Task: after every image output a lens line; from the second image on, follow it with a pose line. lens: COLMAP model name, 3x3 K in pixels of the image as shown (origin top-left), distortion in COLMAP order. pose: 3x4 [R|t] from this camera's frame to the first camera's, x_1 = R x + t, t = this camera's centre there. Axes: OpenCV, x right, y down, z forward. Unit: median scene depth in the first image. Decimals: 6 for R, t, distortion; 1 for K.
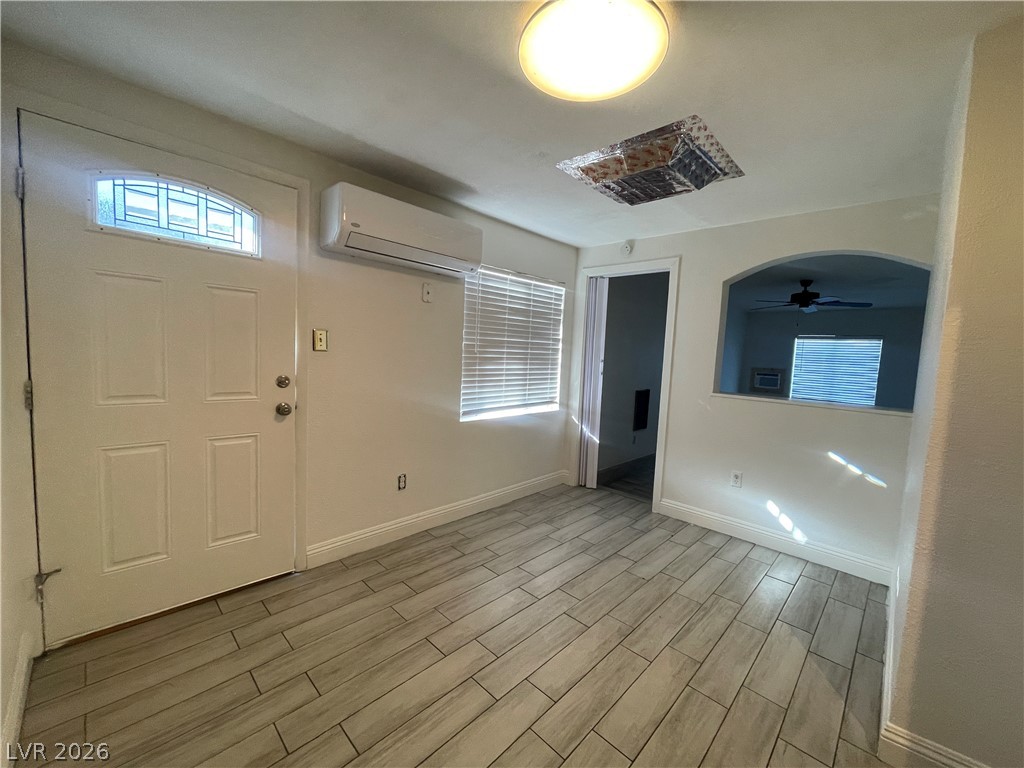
lens RADIAL K [[409.6, 0, 515.9], [0, 409.6, 383.7], [0, 0, 1]] dist [-0.001889, -0.000220]
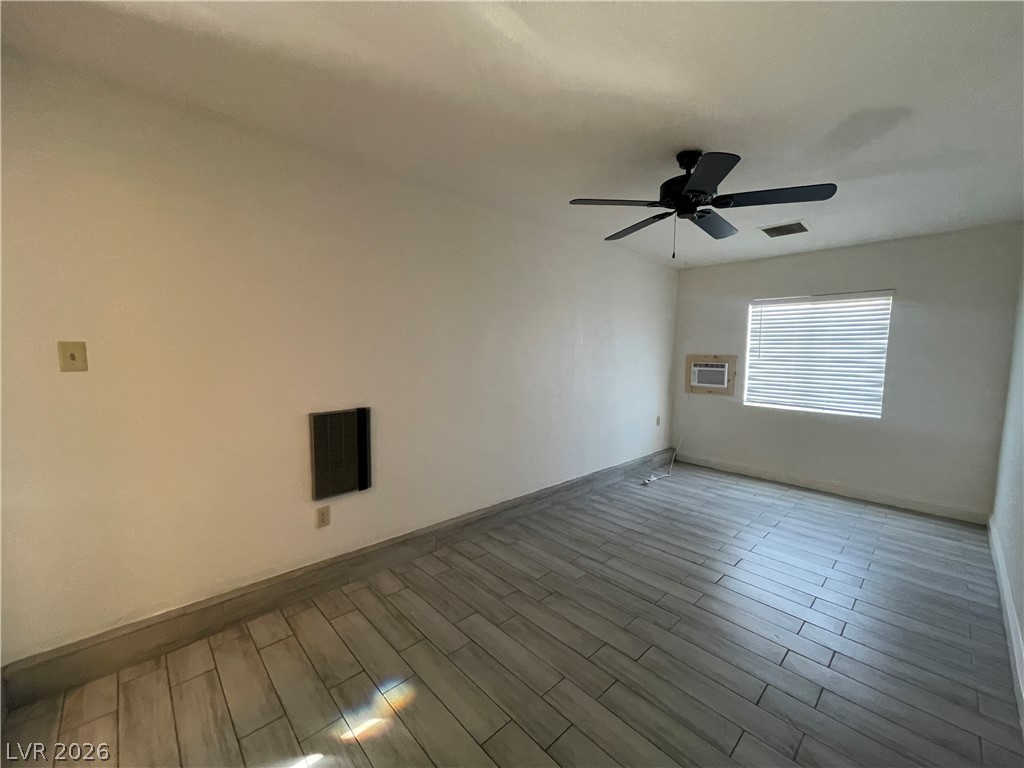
lens RADIAL K [[410.4, 0, 515.3], [0, 410.4, 385.6], [0, 0, 1]] dist [-0.000443, -0.000002]
pose [[0.998346, -0.028674, -0.049830, 0.363307], [0.029358, 0.999484, 0.013036, -0.008545], [0.049431, -0.014478, 0.998673, 0.369509]]
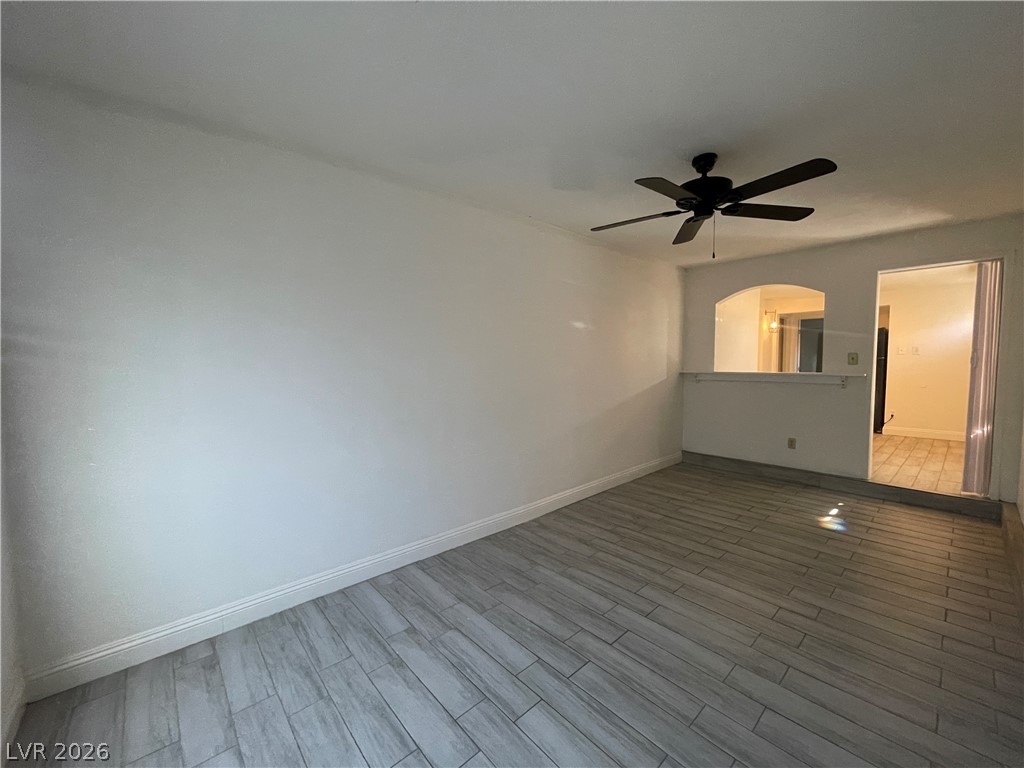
lens RADIAL K [[410.4, 0, 515.3], [0, 410.4, 385.6], [0, 0, 1]] dist [-0.000443, -0.000002]
pose [[-0.996508, -0.048439, 0.068015, 0.599024], [-0.038726, 0.989746, 0.137491, -0.037629], [-0.073978, 0.134376, -0.988165, 1.027672]]
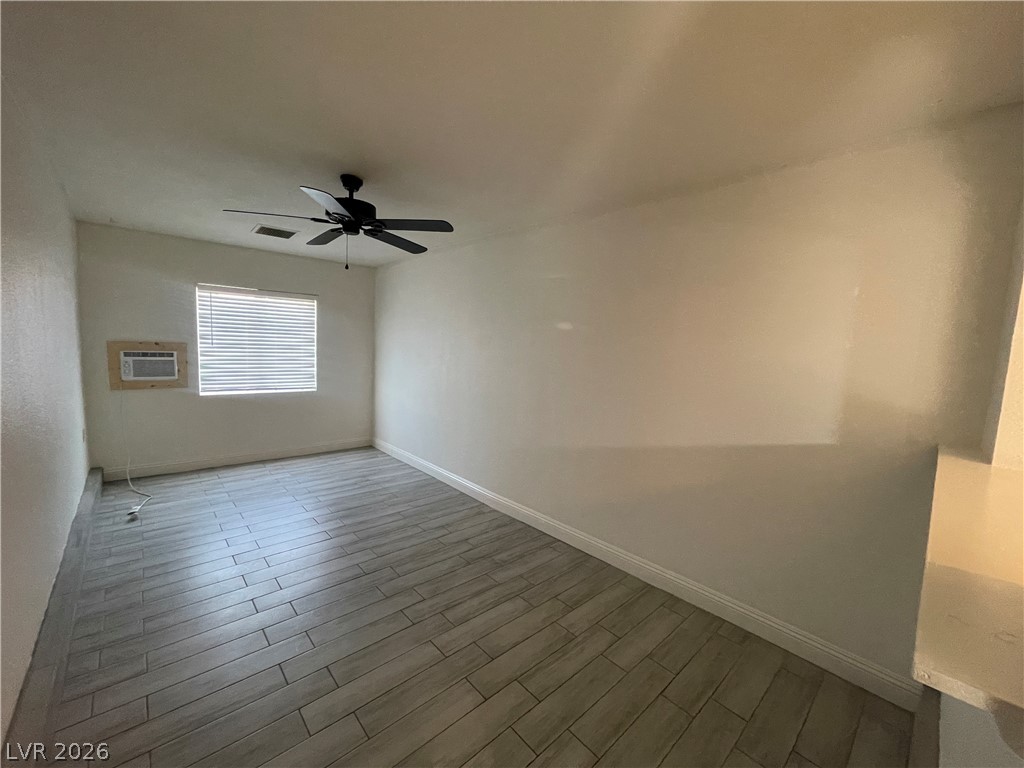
lens RADIAL K [[410.4, 0, 515.3], [0, 410.4, 385.6], [0, 0, 1]] dist [-0.000443, -0.000002]
pose [[0.067422, -0.145366, 0.987078, 0.128956], [0.028630, 0.989204, 0.143724, -0.046808], [-0.997314, 0.018570, 0.070855, 0.523322]]
